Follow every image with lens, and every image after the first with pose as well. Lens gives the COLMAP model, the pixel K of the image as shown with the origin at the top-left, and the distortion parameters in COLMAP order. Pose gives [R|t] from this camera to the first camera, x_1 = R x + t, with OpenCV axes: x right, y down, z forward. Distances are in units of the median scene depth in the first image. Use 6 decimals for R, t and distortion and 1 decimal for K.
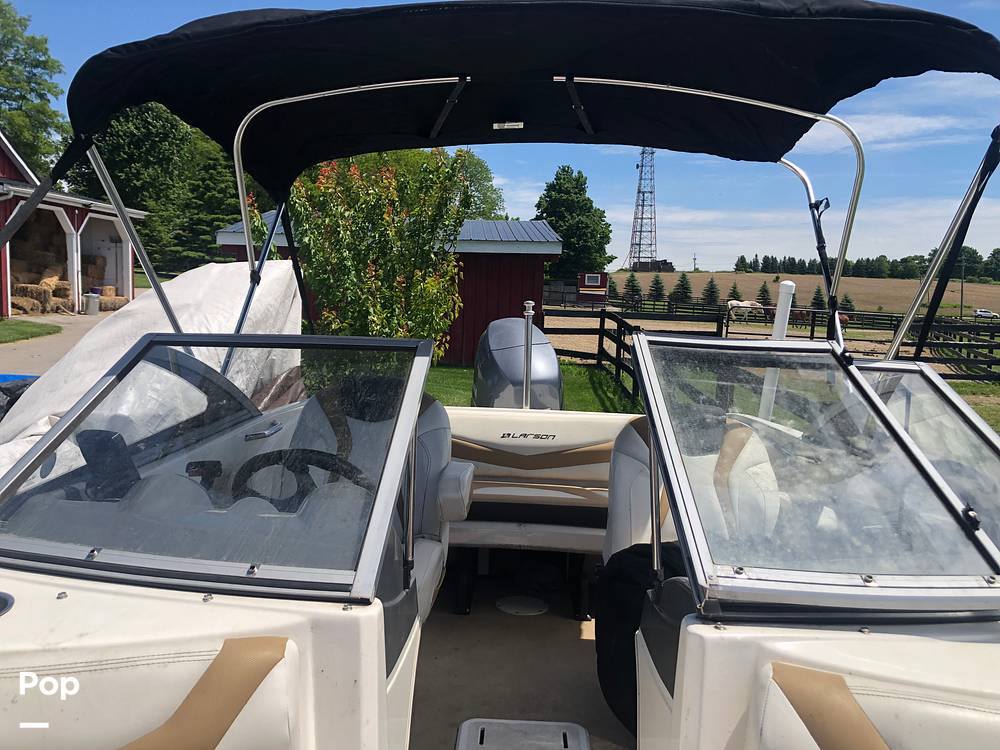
lens RADIAL K [[820.0, 0, 499.9], [0, 820.0, 375.1], [0, 0, 1]] dist [-0.002714, -0.003054]
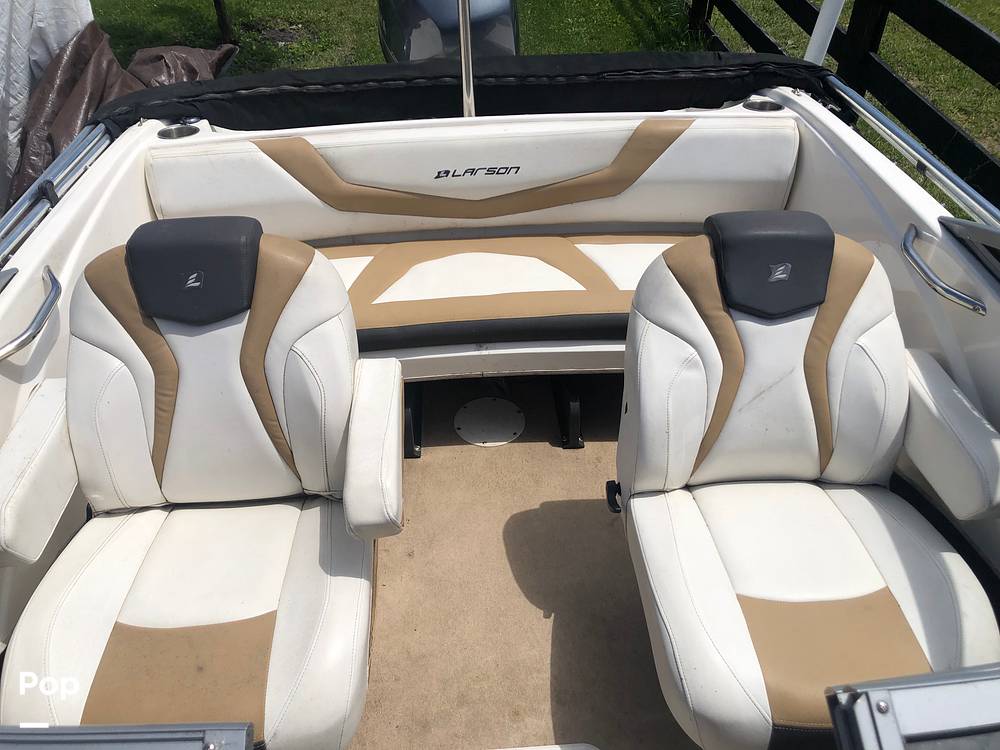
lens RADIAL K [[820.0, 0, 501.9], [0, 820.0, 374.5], [0, 0, 1]] dist [-0.002714, -0.003054]
pose [[0.994051, -0.101812, 0.038698, 0.012725], [0.060094, 0.808985, 0.584750, -0.169084], [-0.090841, -0.578946, 0.810290, 0.392467]]
